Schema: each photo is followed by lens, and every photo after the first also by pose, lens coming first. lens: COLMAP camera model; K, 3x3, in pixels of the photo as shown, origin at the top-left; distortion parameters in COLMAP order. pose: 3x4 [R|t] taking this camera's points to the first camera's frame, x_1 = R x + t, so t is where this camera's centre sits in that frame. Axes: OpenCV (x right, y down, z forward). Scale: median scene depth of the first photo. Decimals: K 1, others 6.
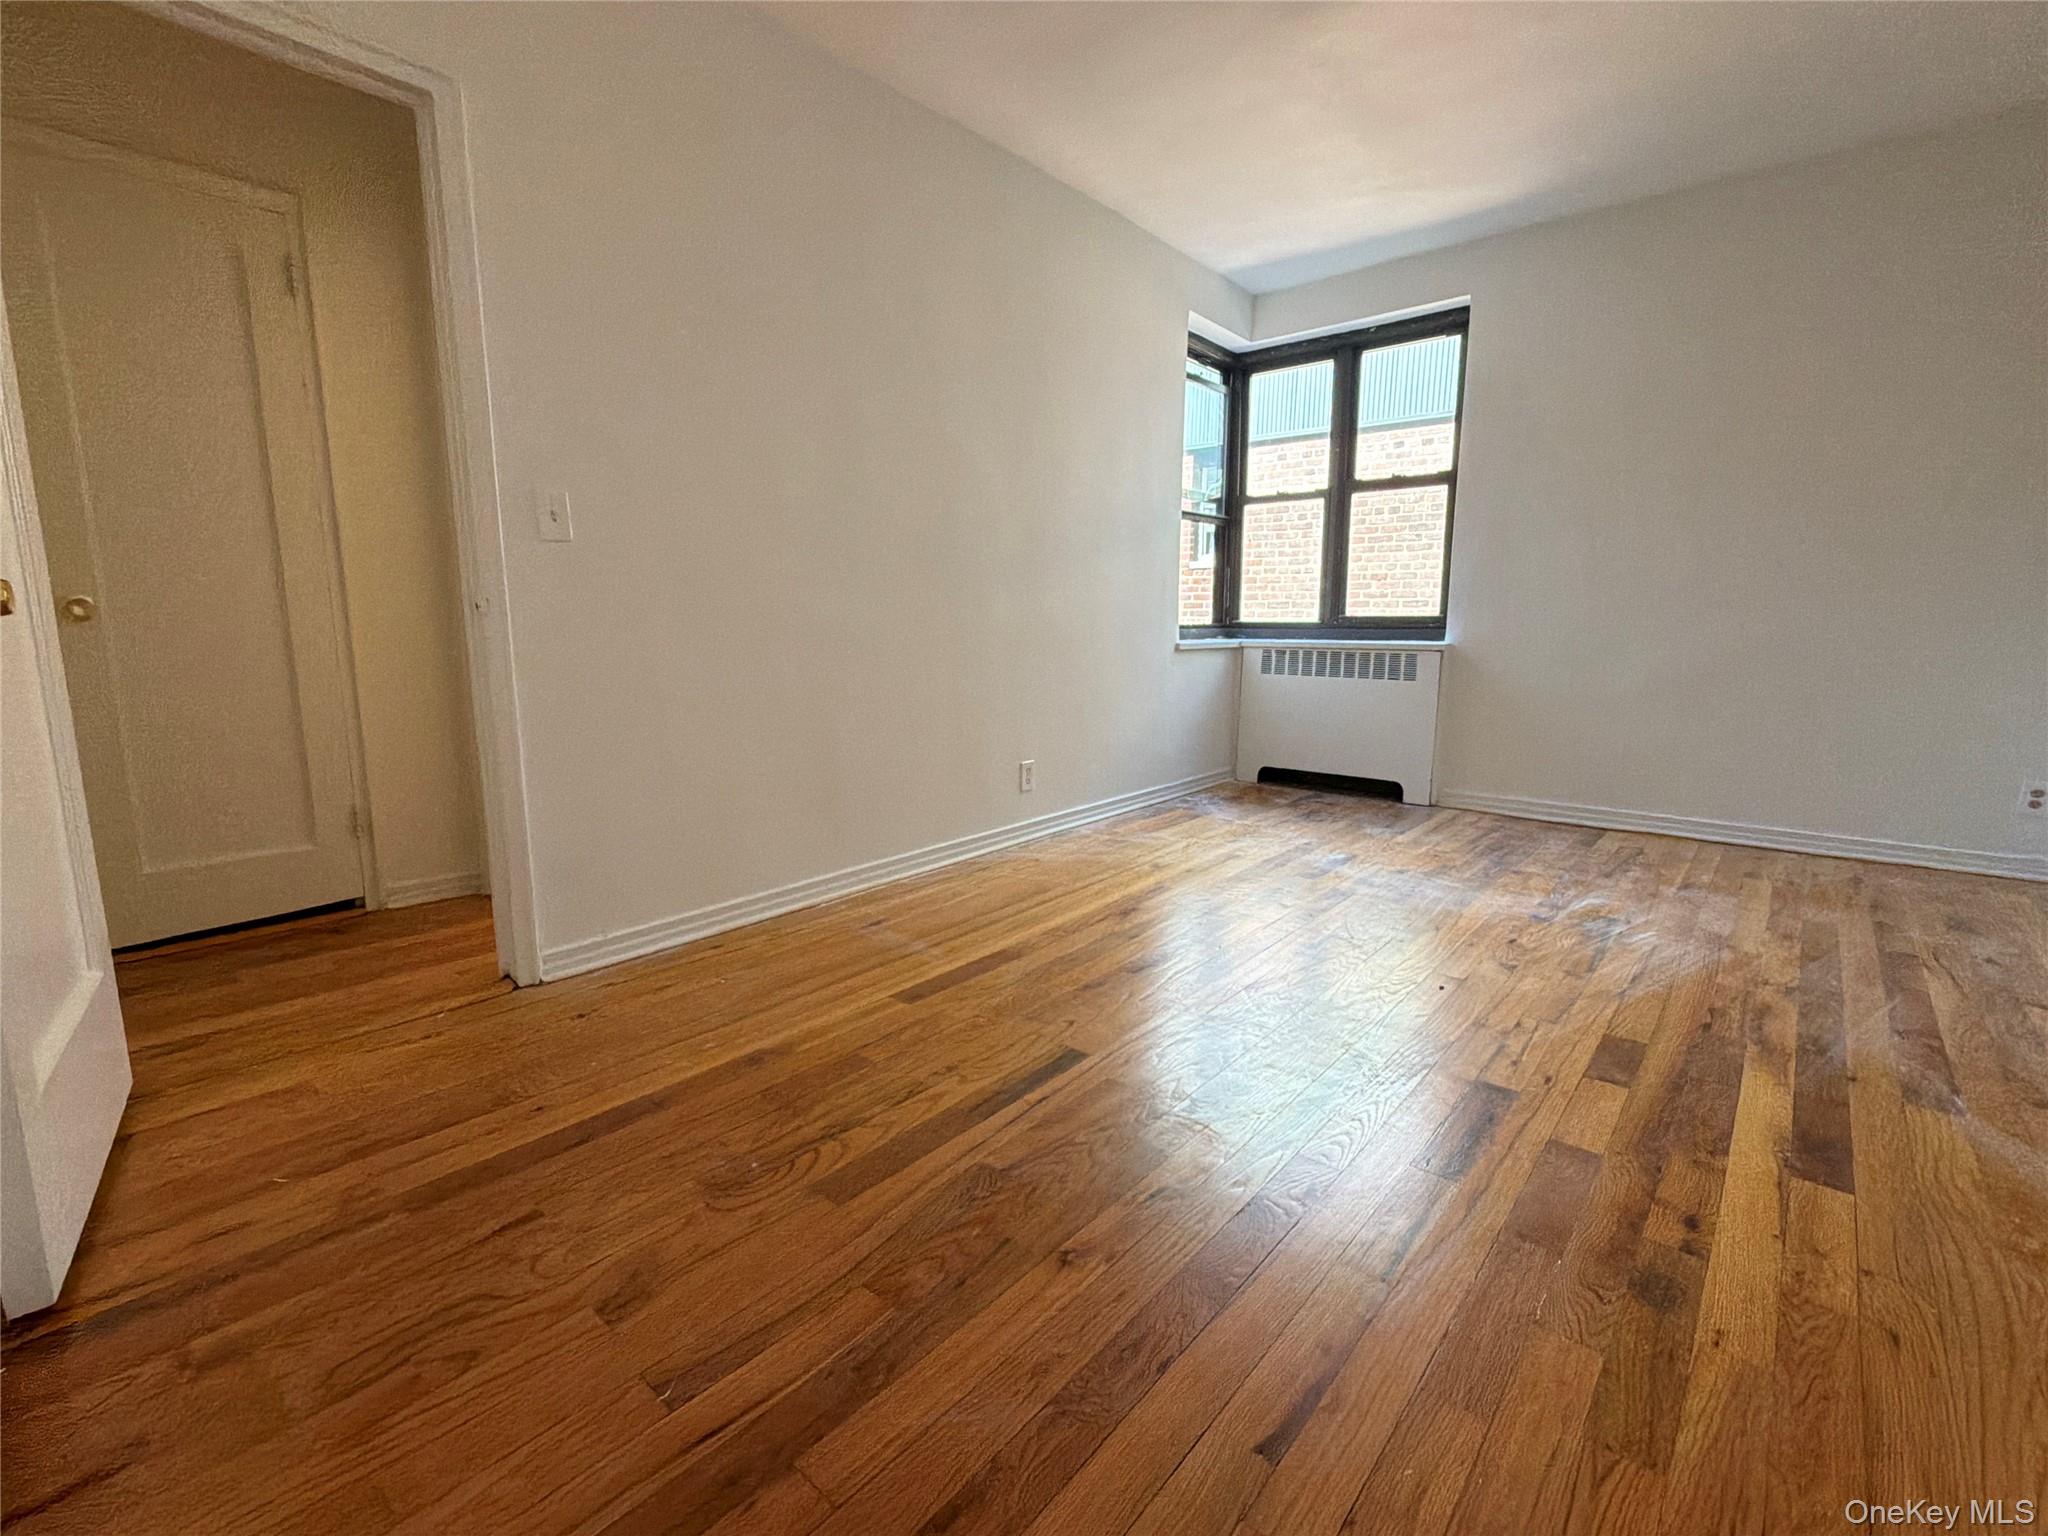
lens RADIAL K [[921.9, 0, 1021.5], [0, 921.9, 758.1], [0, 0, 1]] dist [0.002347, 0.000641]
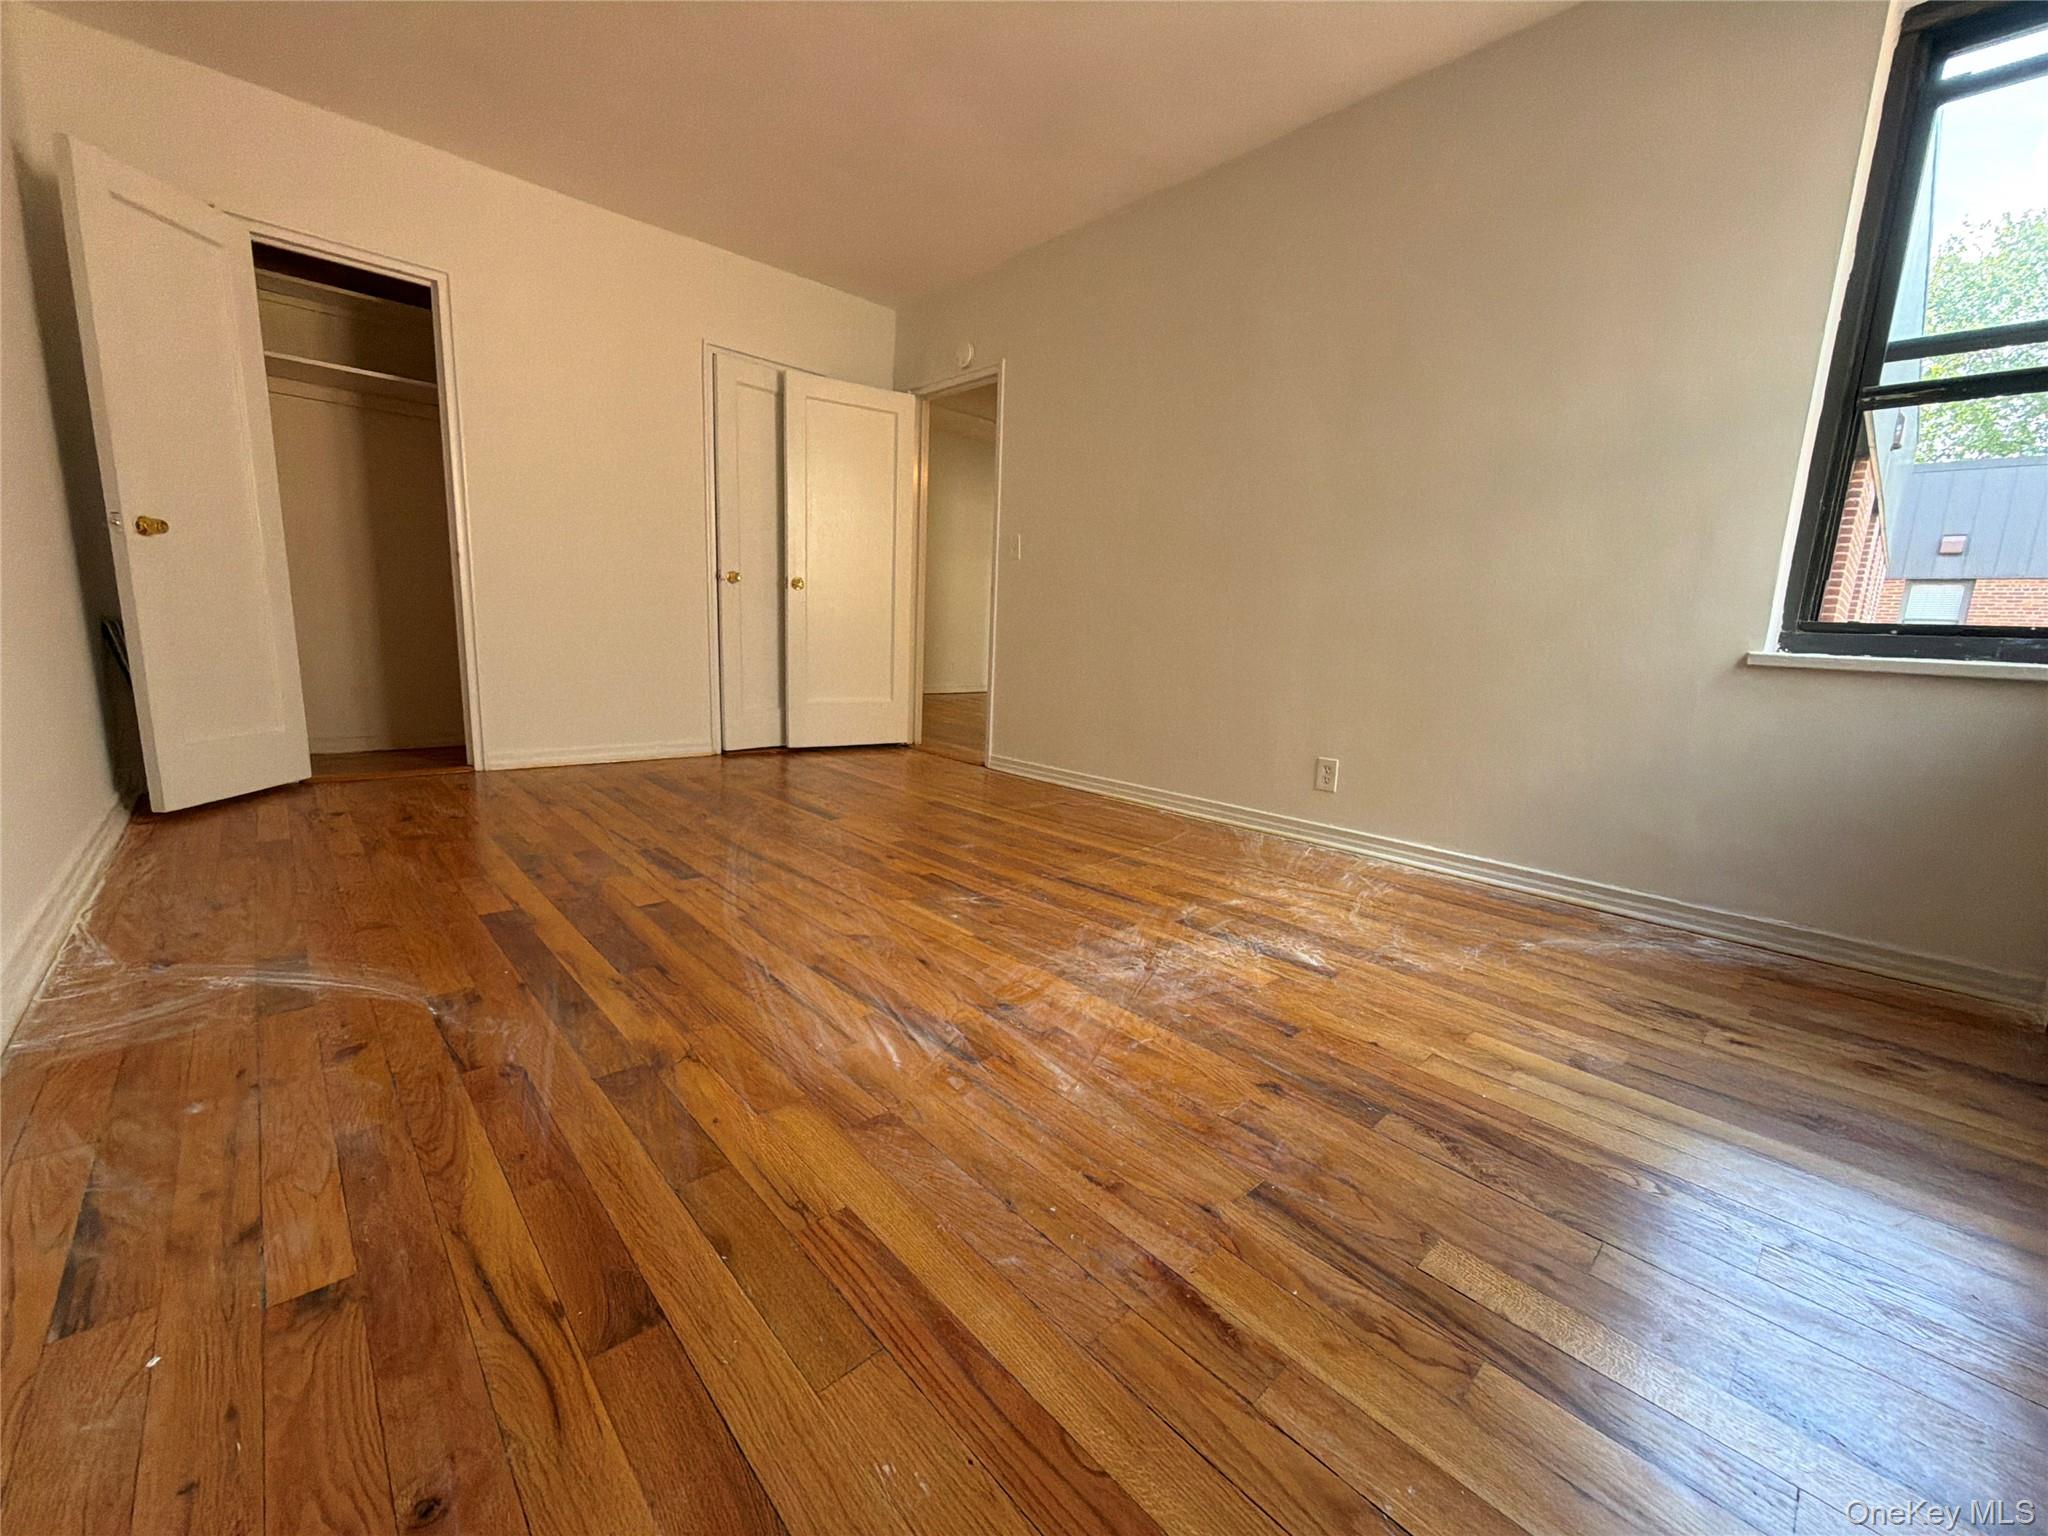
lens RADIAL K [[822.2, 0, 1042.0], [0, 822.2, 766.6], [0, 0, 1]] dist [0.001603, -0.000923]
pose [[-0.106031, 0.167193, -0.980206, 0.739972], [-0.197537, 0.962574, 0.185554, -0.074194], [0.974544, 0.213302, -0.069036, 0.688303]]
